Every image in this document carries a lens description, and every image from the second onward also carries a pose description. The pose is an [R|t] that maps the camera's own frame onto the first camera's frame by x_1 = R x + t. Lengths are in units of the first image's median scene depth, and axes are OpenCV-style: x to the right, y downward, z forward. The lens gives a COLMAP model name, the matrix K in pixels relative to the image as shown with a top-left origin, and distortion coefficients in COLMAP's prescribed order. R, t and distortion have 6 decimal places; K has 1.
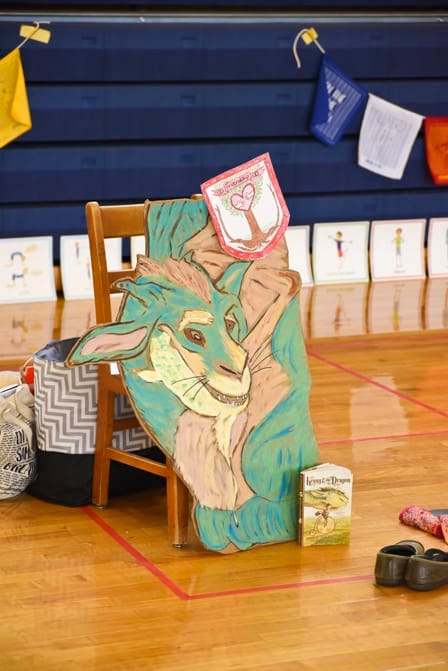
lens RADIAL K [[1828.4, 0, 221.3], [0, 1828.4, 332.5], [0, 0, 1]] dist [0.879507, 0.000000]
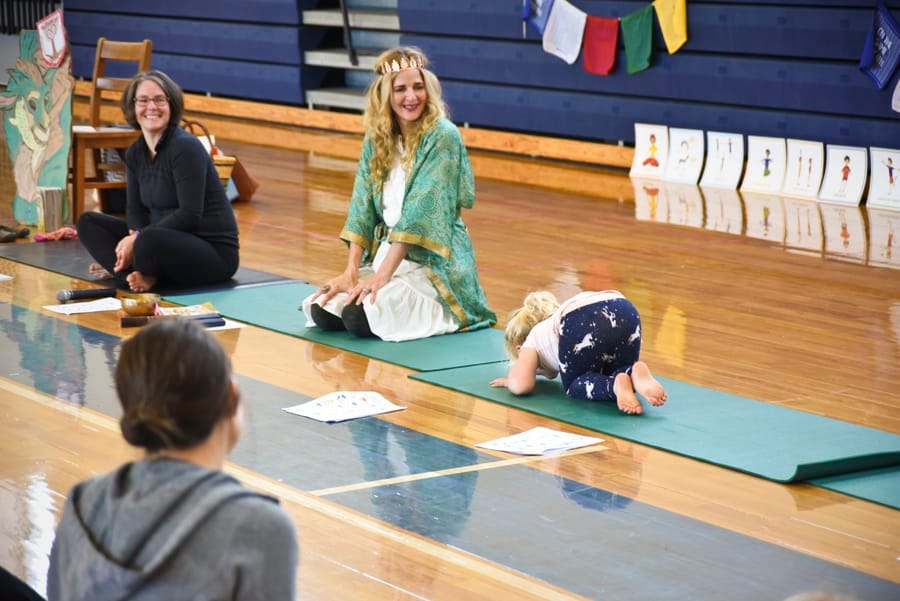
lens RADIAL K [[2452.4, 0, 443.6], [0, 2452.4, 303.2], [0, 0, 1]] dist [0.879507, 0.000000]
pose [[0.163284, 0.141565, -0.976370, 2.554804], [-0.180590, 0.977219, 0.111487, -0.160410], [0.969910, 0.158119, 0.185130, 0.958099]]
